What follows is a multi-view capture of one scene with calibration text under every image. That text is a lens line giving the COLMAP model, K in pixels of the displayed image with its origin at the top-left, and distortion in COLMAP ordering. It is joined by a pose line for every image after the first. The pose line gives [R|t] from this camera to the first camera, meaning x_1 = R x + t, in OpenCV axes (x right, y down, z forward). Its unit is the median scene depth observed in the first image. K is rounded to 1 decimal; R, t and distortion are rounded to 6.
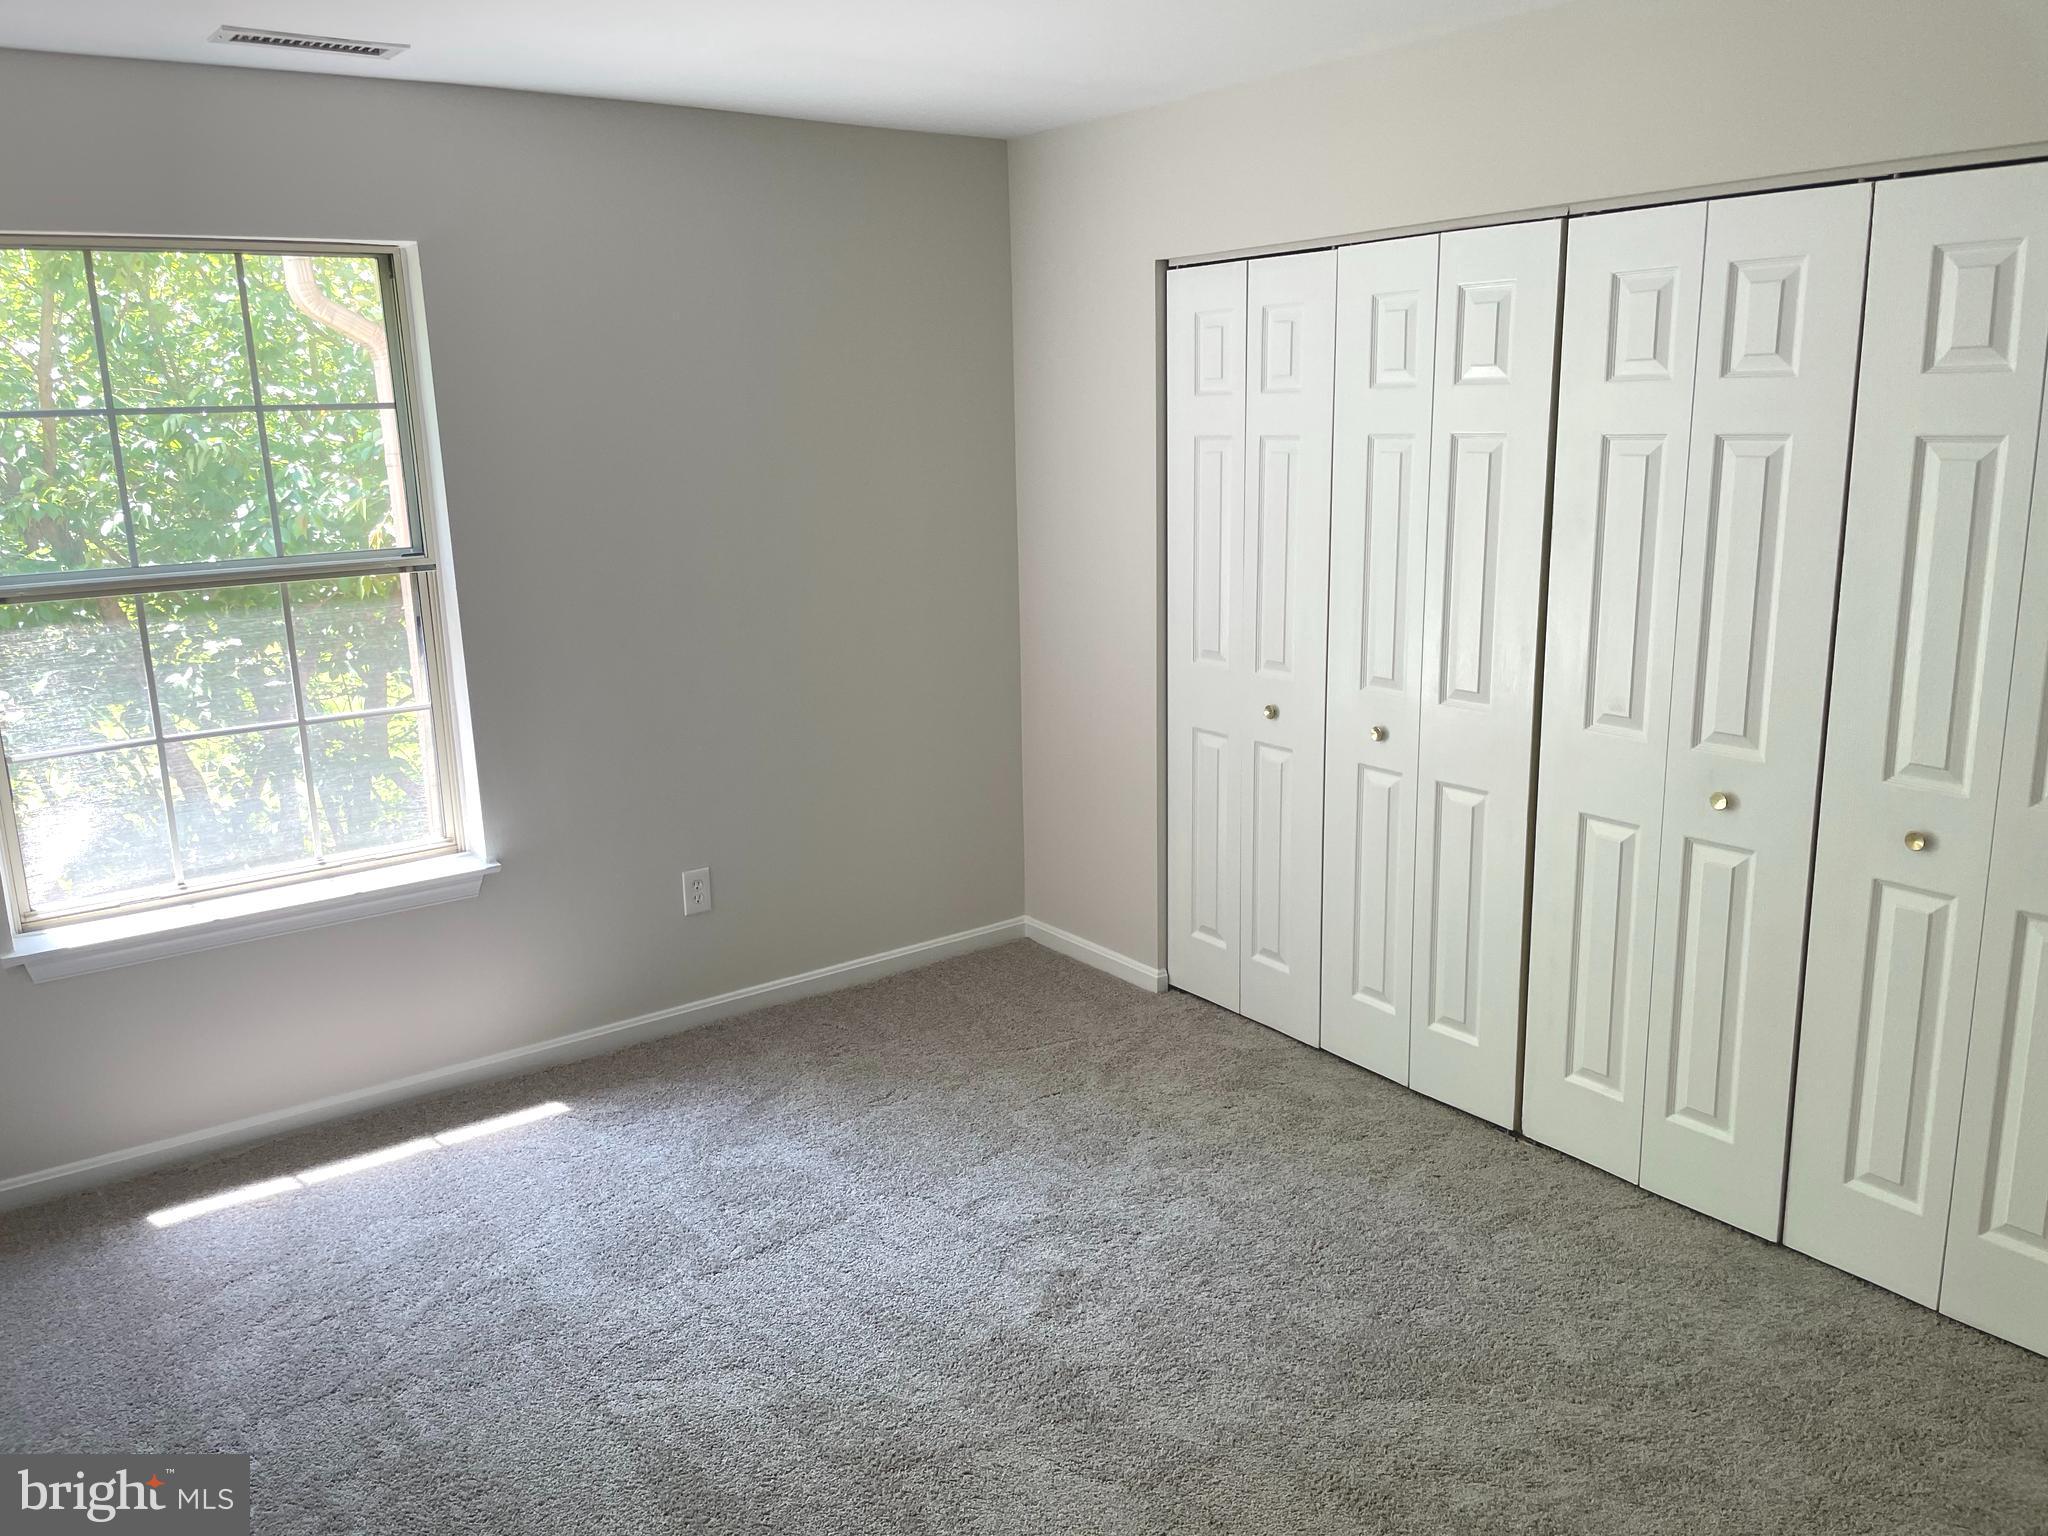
lens RADIAL K [[1549.0, 0, 1026.0], [0, 1549.0, 766.7], [0, 0, 1]] dist [0.065865, -0.083708]
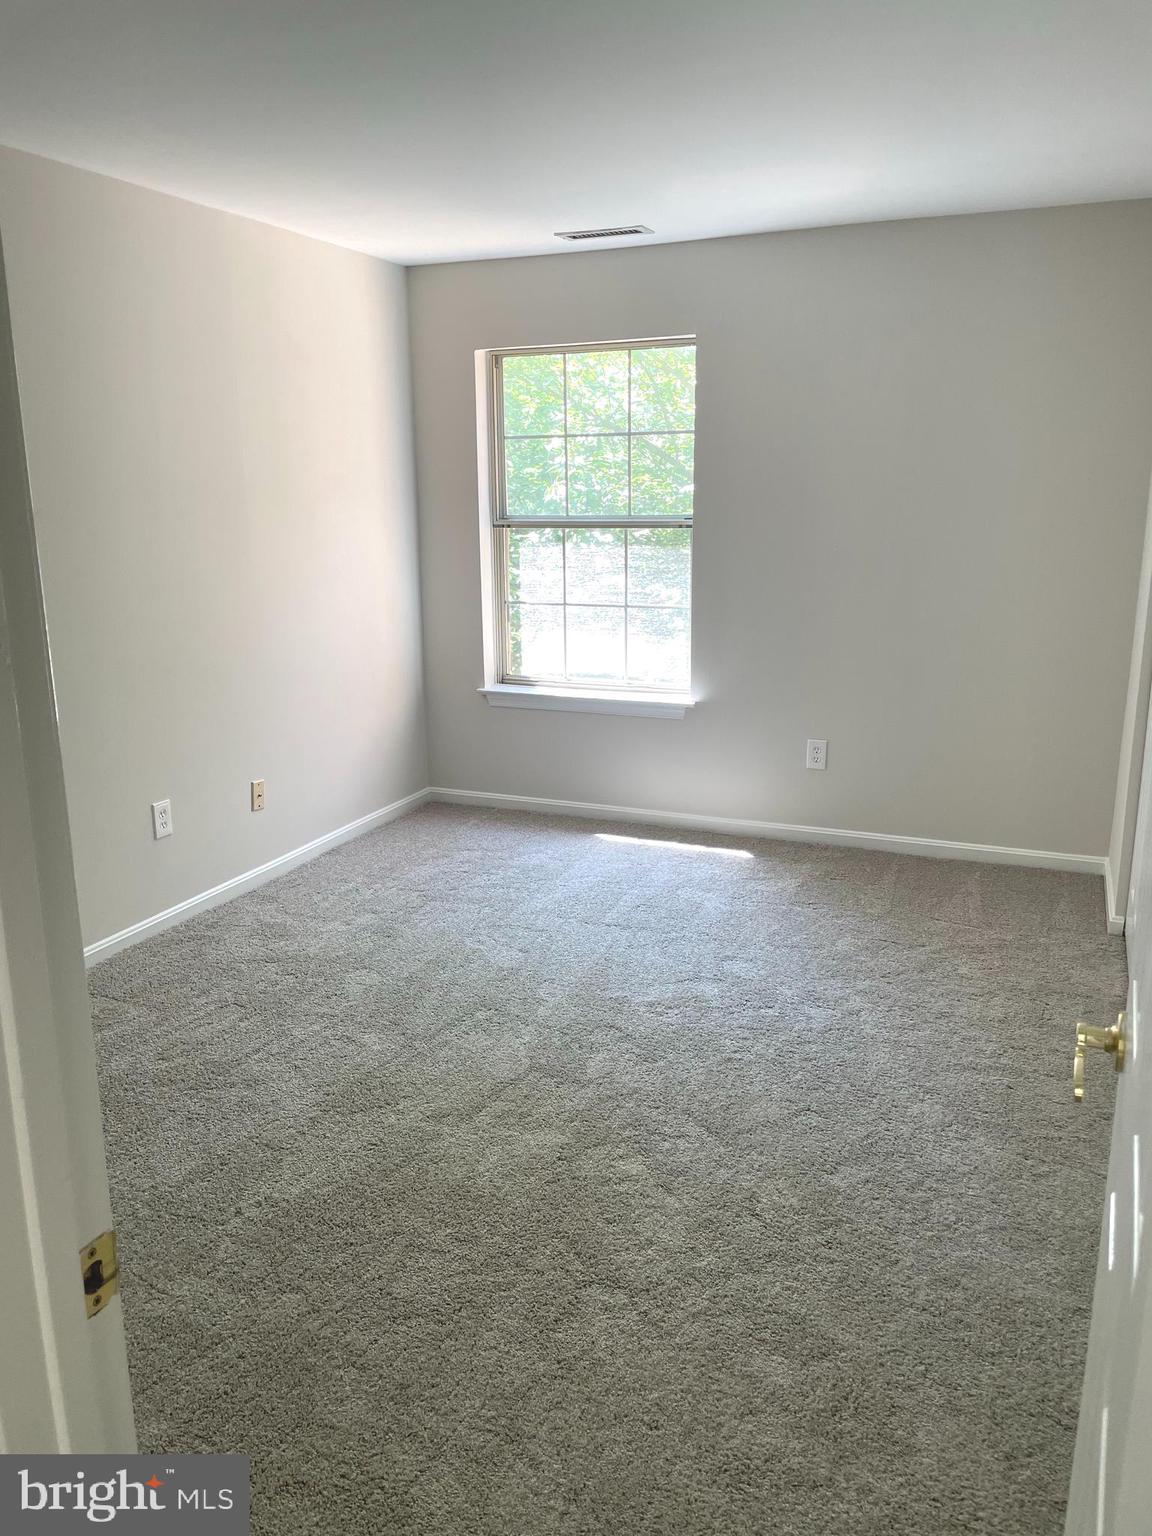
lens RADIAL K [[1161.8, 0, 571.4], [0, 1161.8, 774.7], [0, 0, 1]] dist [0.065865, -0.083708]
pose [[0.514037, 0.235019, -0.824943, 0.748649], [-0.195918, 0.968479, 0.153831, -0.035783], [0.835094, 0.082546, 0.543879, 0.220901]]
